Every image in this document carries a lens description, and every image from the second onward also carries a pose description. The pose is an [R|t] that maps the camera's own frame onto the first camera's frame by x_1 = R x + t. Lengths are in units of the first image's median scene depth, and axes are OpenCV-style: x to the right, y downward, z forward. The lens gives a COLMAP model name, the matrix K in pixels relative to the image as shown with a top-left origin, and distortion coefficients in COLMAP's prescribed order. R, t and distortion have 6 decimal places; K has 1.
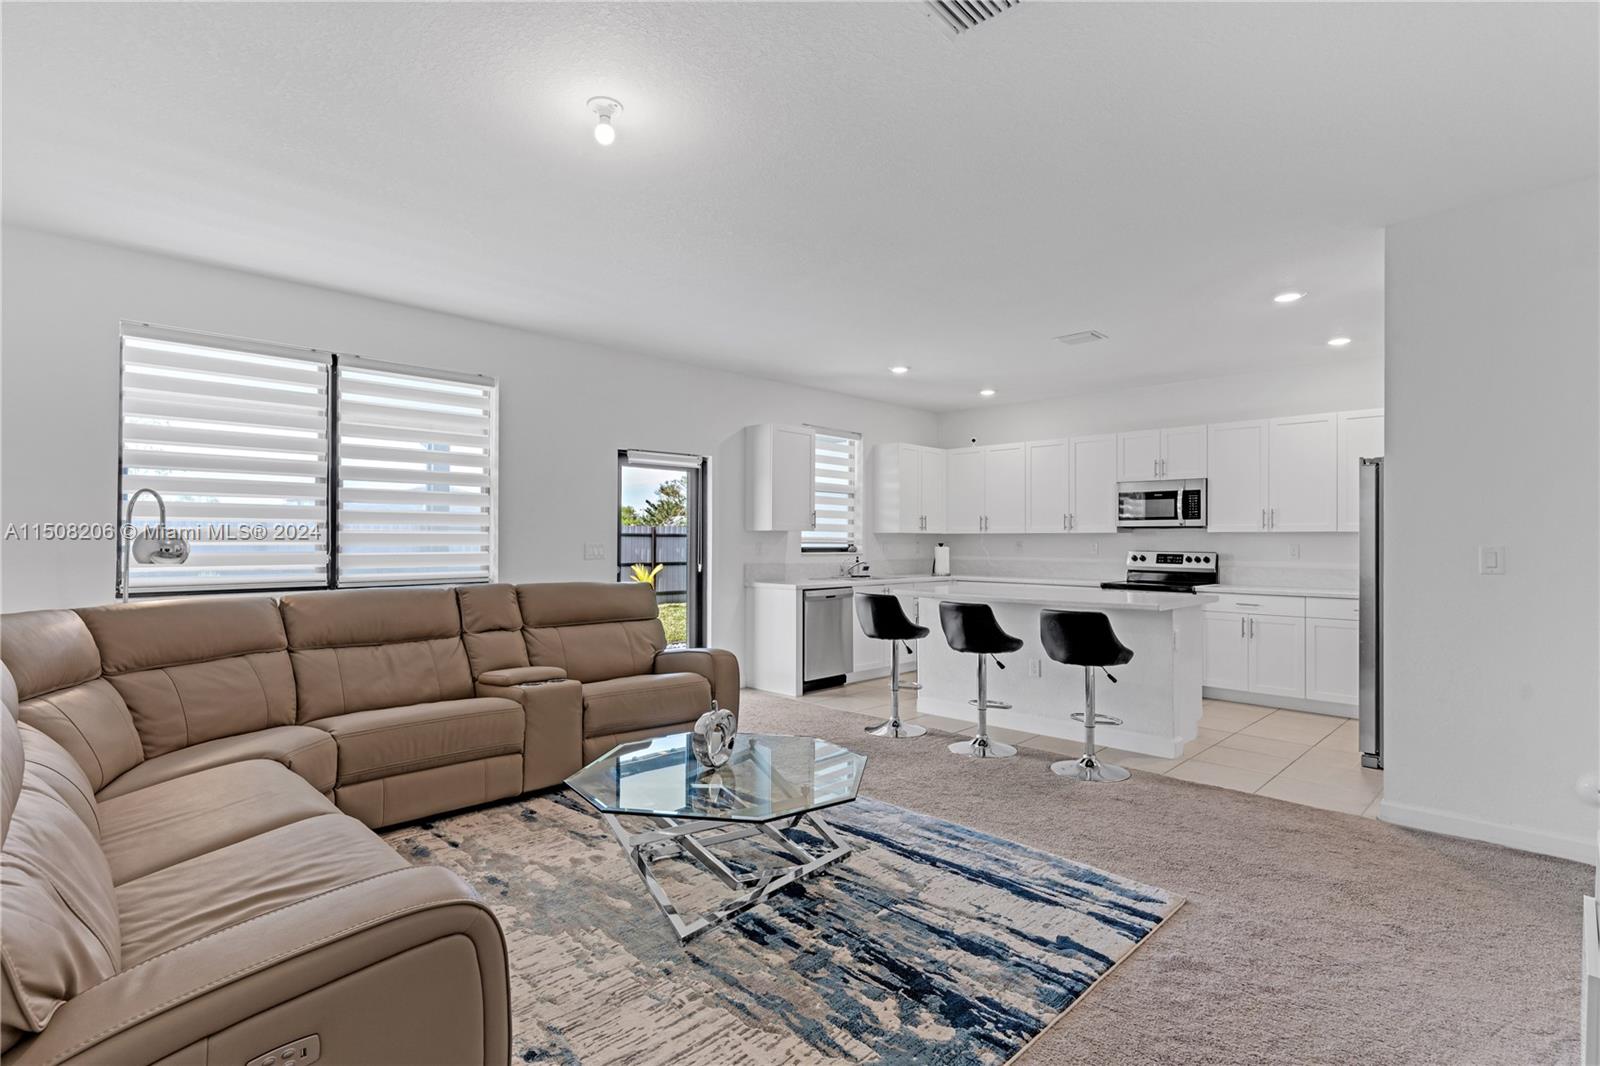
lens RADIAL K [[772.0, 0, 793.5], [0, 772.0, 537.3], [0, 0, 1]] dist [-0.000344, 0.000751]
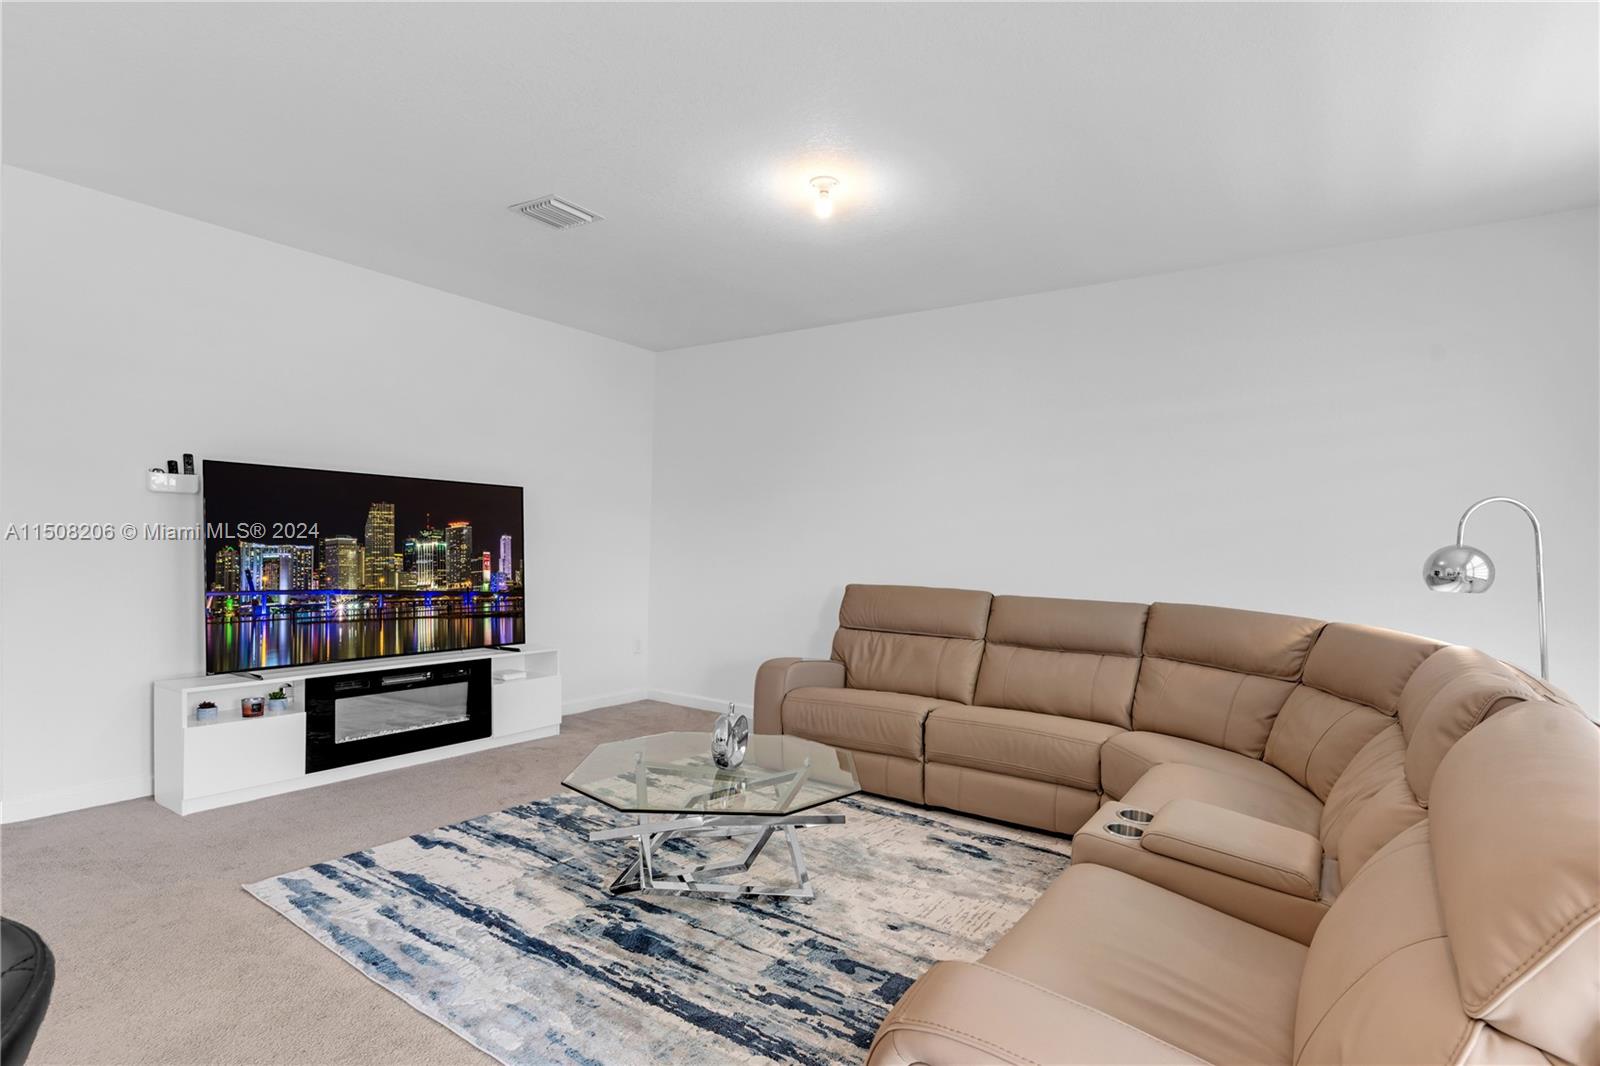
lens RADIAL K [[798.1, 0, 804.0], [0, 798.1, 532.0], [0, 0, 1]] dist [0.002233, 0.001153]
pose [[-0.982010, -0.028567, -0.186656, 0.002155], [-0.024491, 0.999409, -0.024105, 0.014239], [0.187234, -0.019100, -0.982130, 1.942349]]
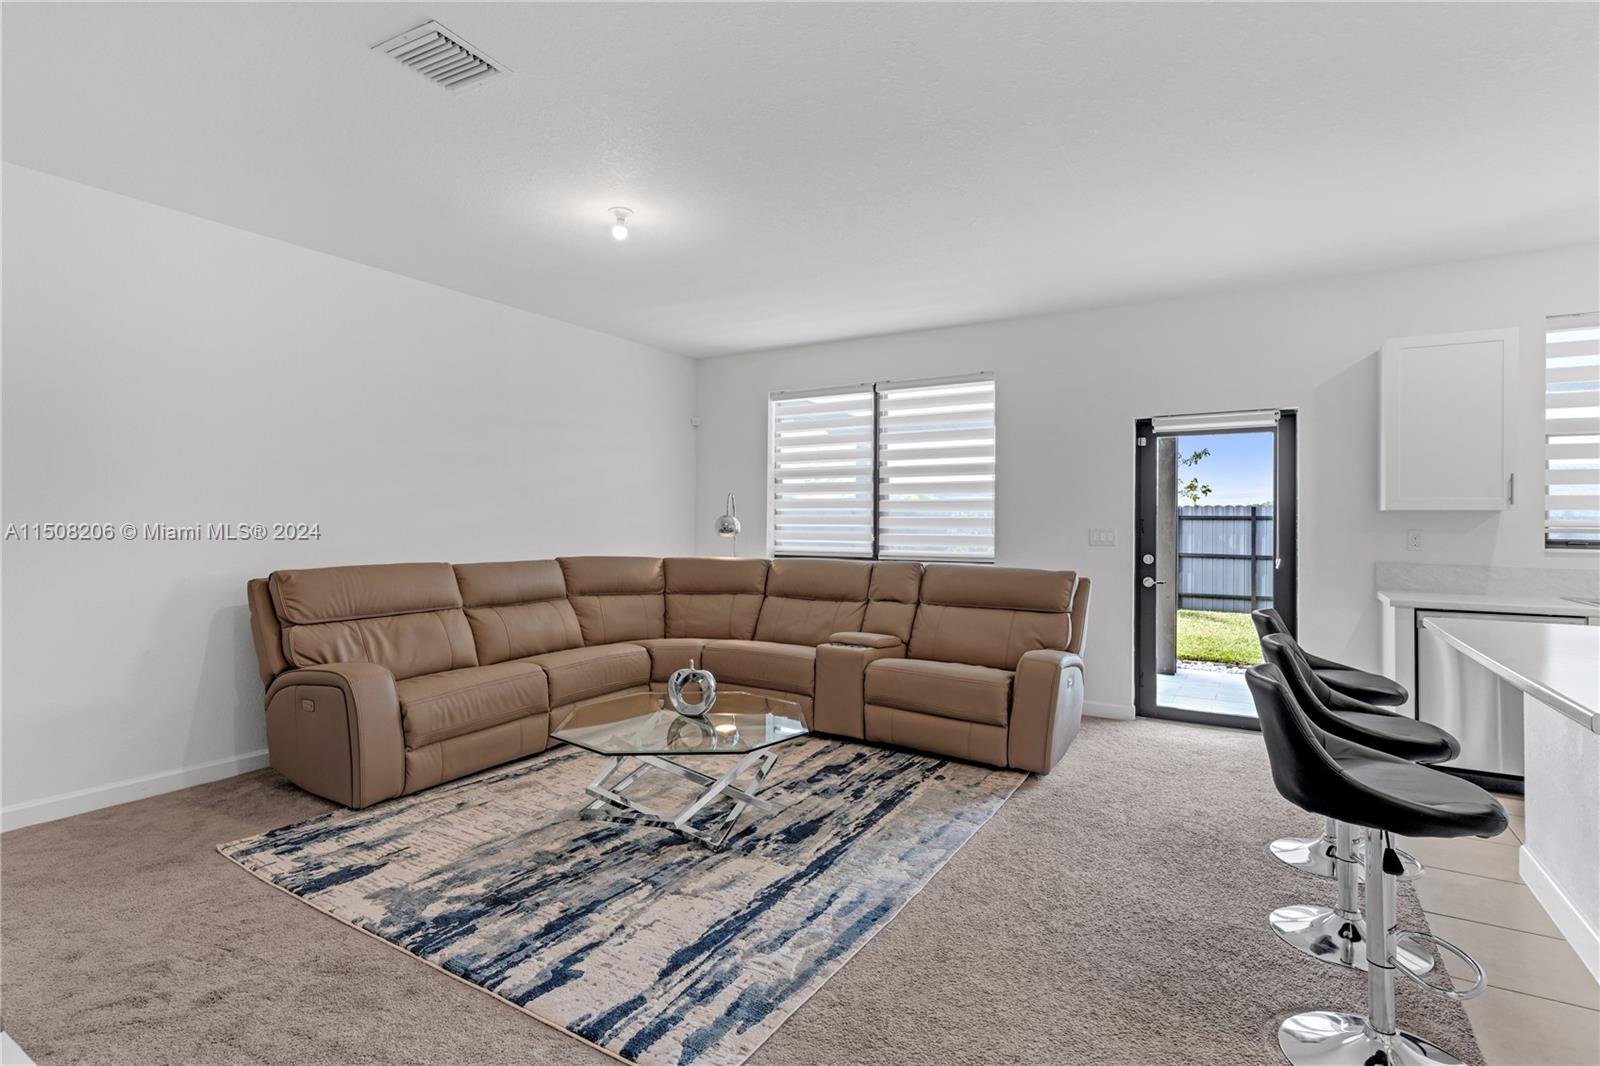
lens RADIAL K [[772.0, 0, 793.5], [0, 772.0, 537.3], [0, 0, 1]] dist [-0.000344, 0.000751]
pose [[0.242632, 0.017819, -0.969955, 1.009379], [0.000472, 0.999829, 0.018486, 0.003955], [0.970118, -0.004943, 0.242582, 0.827315]]
